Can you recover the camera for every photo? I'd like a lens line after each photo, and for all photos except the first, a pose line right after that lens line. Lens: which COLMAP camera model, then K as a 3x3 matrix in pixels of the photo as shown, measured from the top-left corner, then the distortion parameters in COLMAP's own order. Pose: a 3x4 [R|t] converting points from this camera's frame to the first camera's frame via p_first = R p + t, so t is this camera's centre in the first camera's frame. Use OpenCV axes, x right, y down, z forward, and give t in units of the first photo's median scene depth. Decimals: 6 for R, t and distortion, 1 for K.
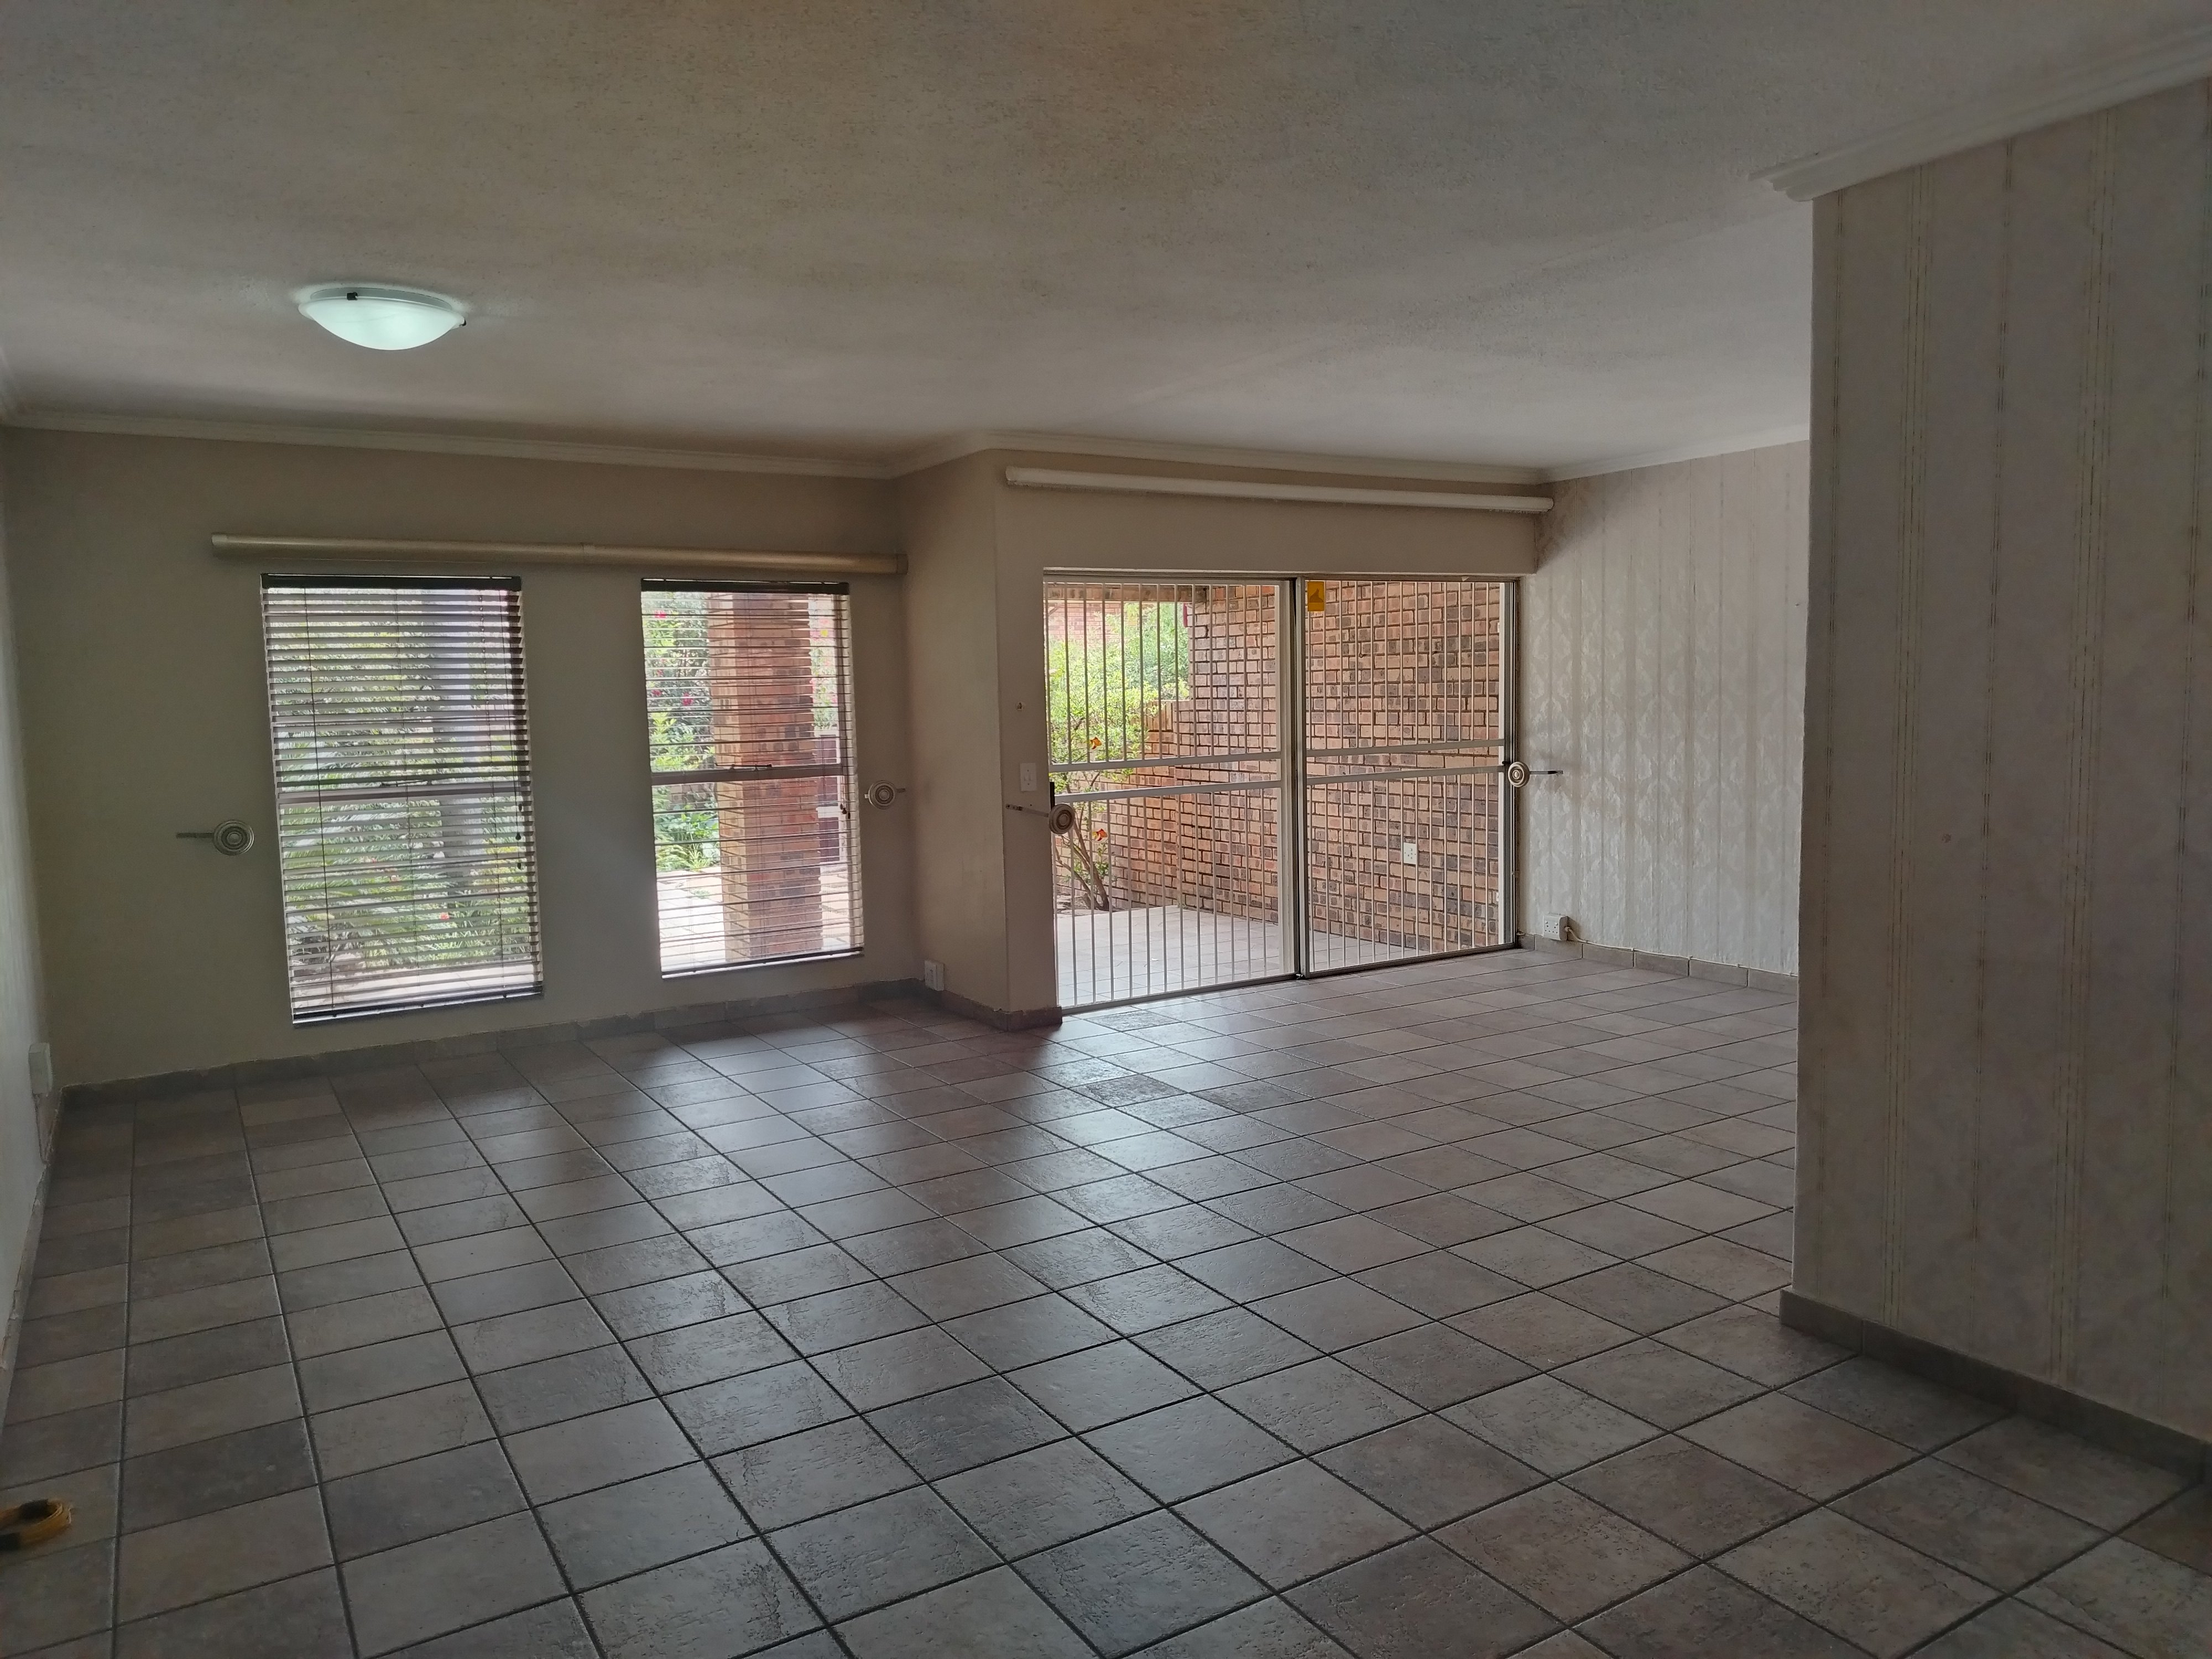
lens RADIAL K [[1525.4, 0, 1106.0], [0, 1525.4, 829.5], [0, 0, 1]] dist [-0.000703, -0.000308]
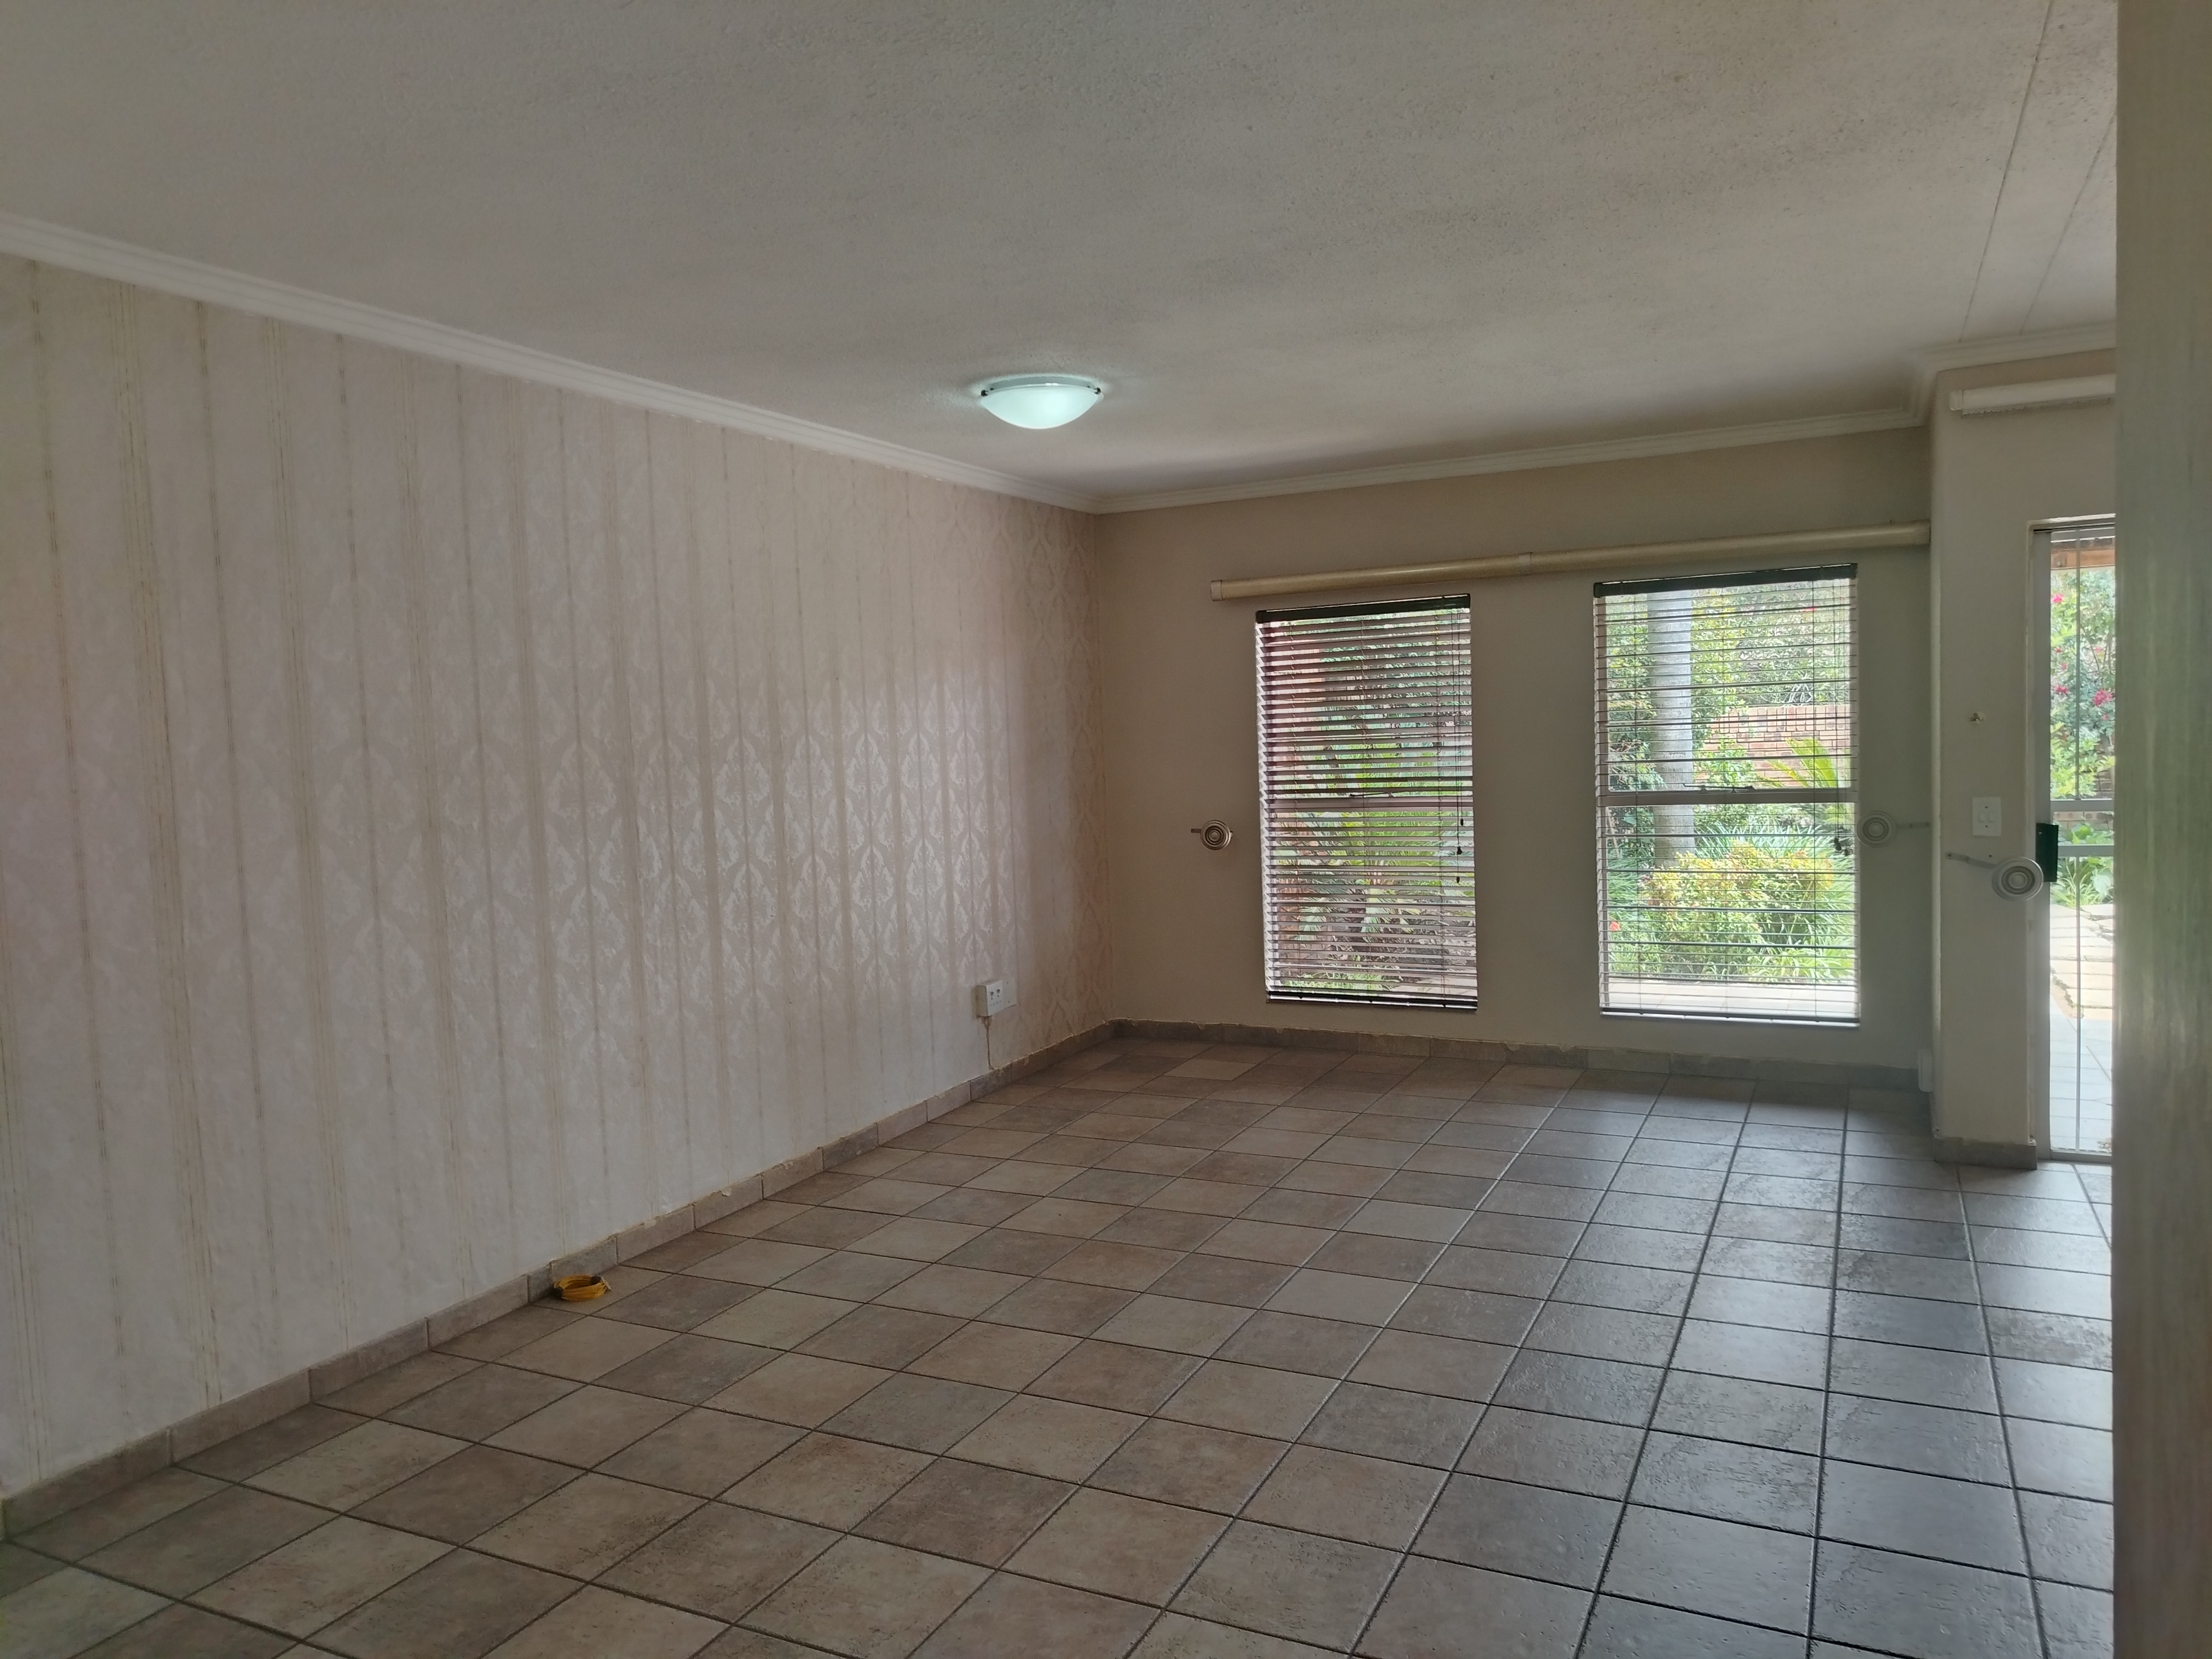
lens RADIAL K [[1517.6, 0, 1137.4], [0, 1517.6, 818.2], [0, 0, 1]] dist [0.082176, -0.160948]
pose [[0.530599, 0.050084, -0.846142, 0.344710], [-0.056912, 0.998105, 0.023391, -0.027250], [0.845710, 0.035744, 0.532444, 0.275212]]
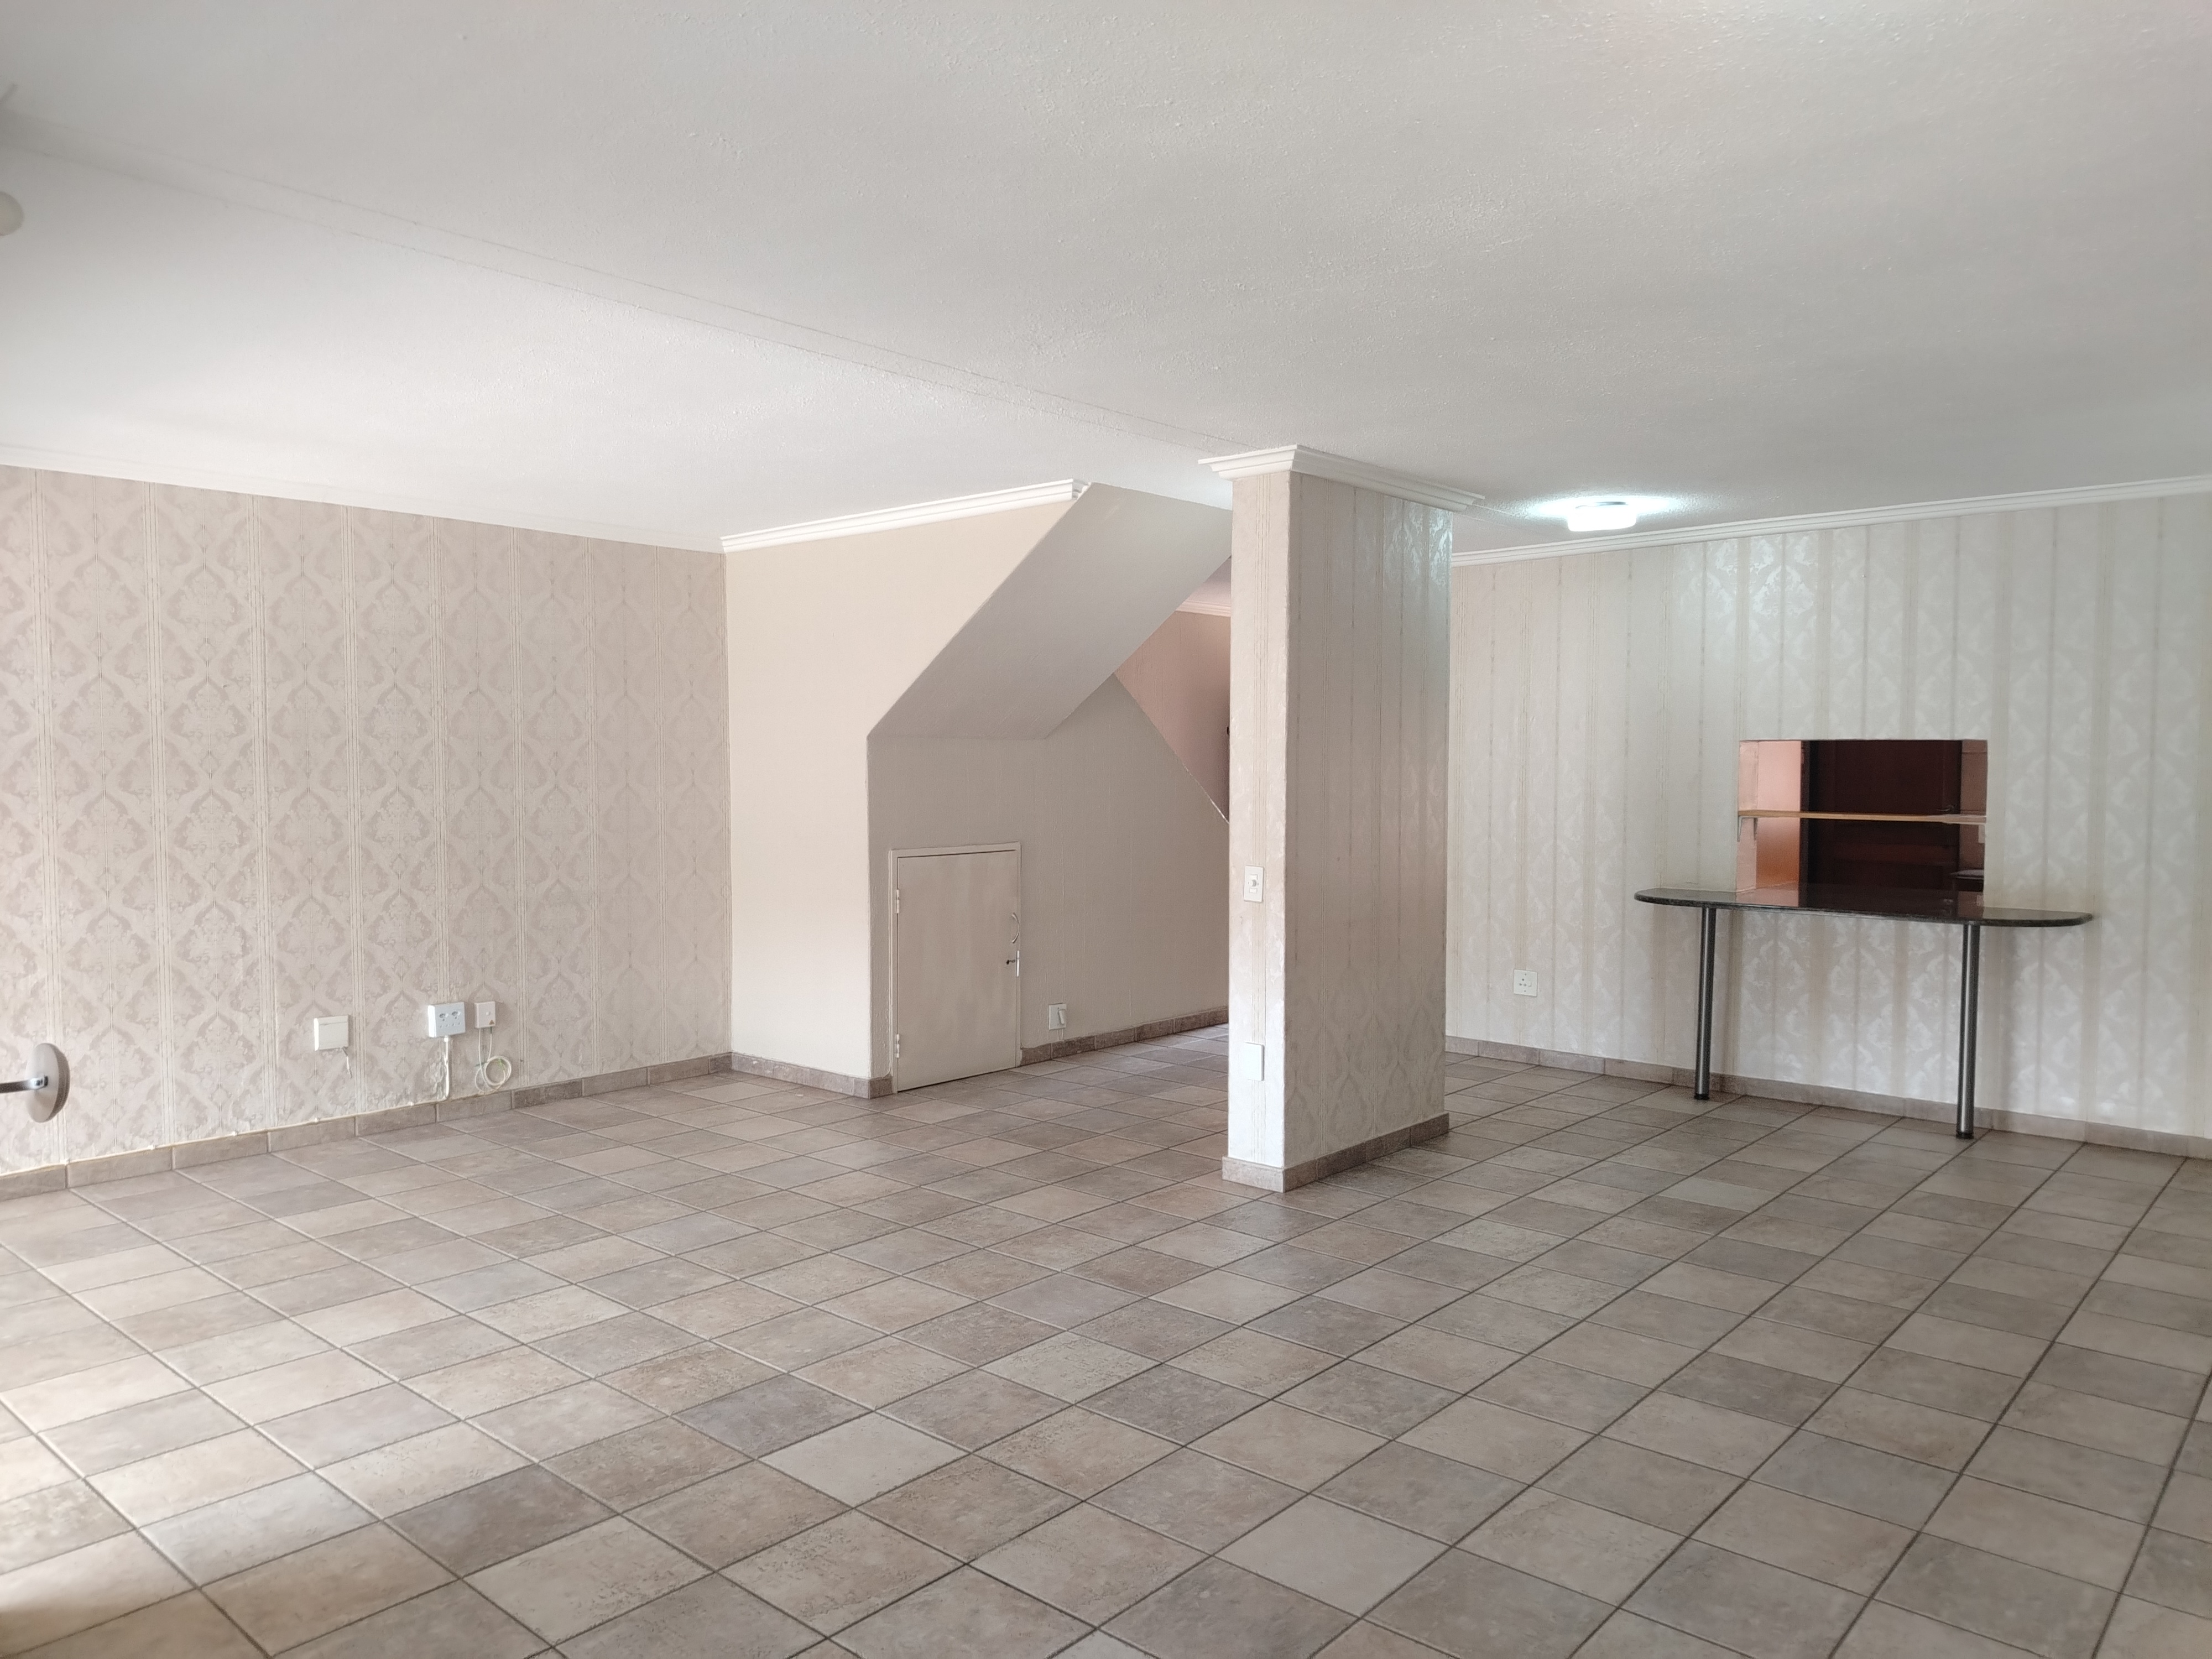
lens RADIAL K [[1517.6, 0, 1137.4], [0, 1517.6, 818.2], [0, 0, 1]] dist [0.082176, -0.160948]
pose [[-0.308131, -0.001576, 0.951343, -0.485143], [0.099115, 0.994503, 0.033749, -0.053257], [-0.946167, 0.104692, -0.306281, 0.819179]]
